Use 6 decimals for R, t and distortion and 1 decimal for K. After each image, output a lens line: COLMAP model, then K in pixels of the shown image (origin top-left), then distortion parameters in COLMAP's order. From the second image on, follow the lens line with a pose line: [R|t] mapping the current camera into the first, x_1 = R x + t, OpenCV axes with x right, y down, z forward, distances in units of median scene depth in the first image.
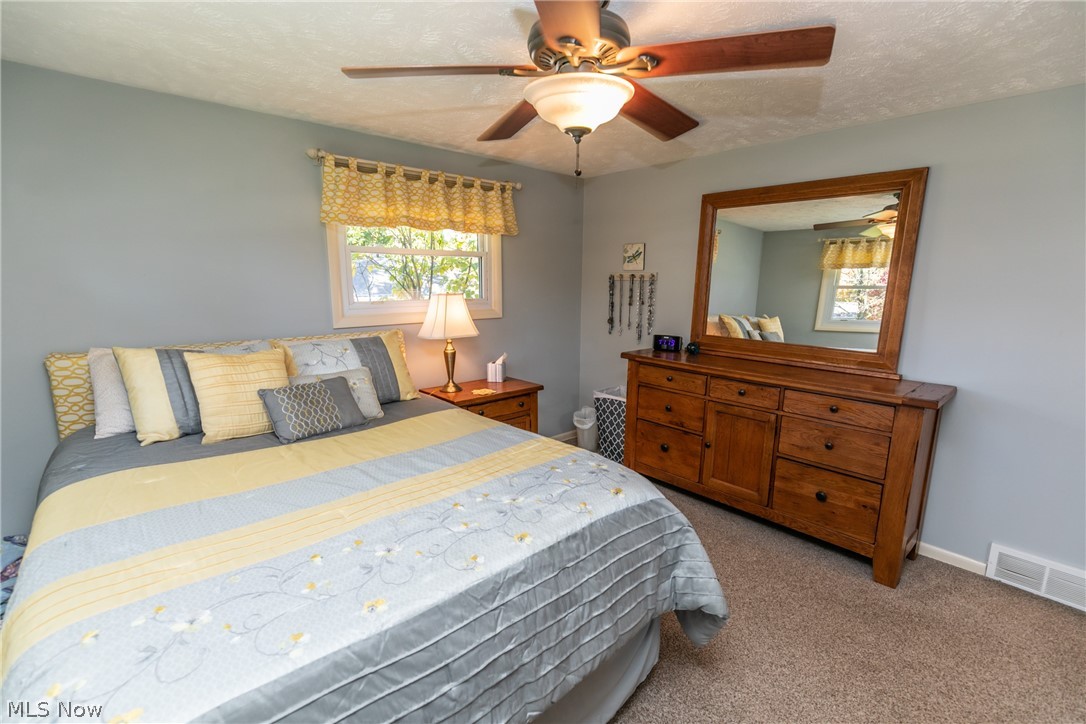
lens RADIAL K [[482.0, 0, 544.7], [0, 482.0, 364.6], [0, 0, 1]] dist [0.000835, 0.000098]
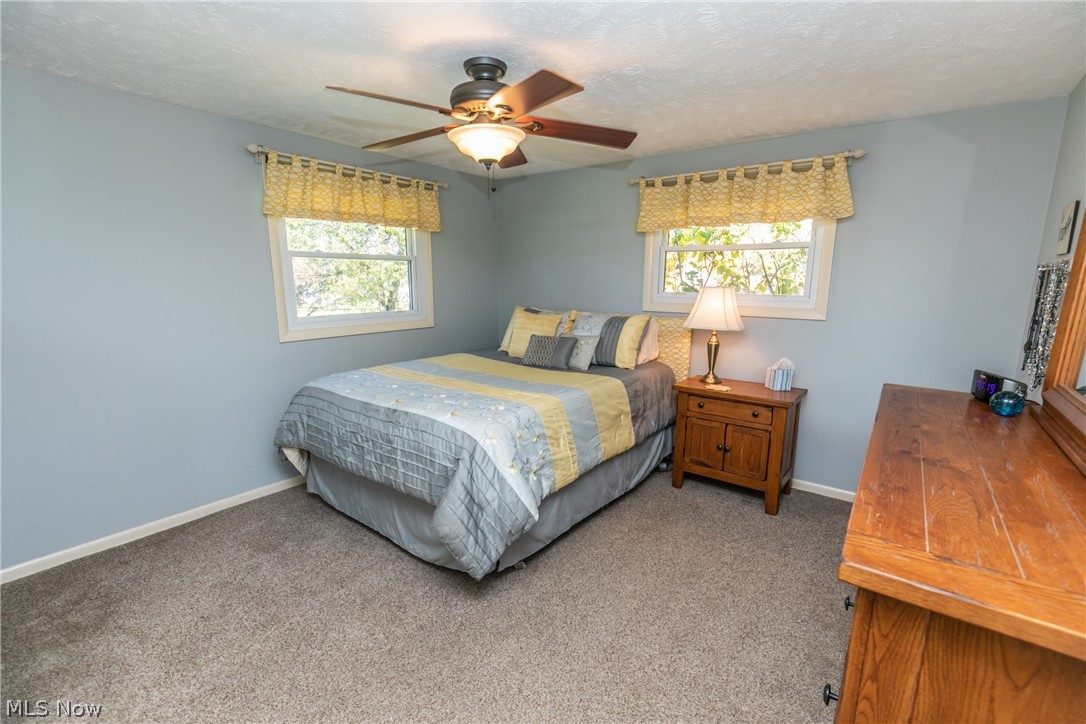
lens RADIAL K [[482.0, 0, 544.7], [0, 482.0, 364.6], [0, 0, 1]] dist [0.000835, 0.000098]
pose [[0.190325, 0.173715, -0.966230, 0.736795], [-0.179858, 0.973731, 0.139636, -0.061997], [0.965105, 0.147208, 0.216569, 0.435797]]
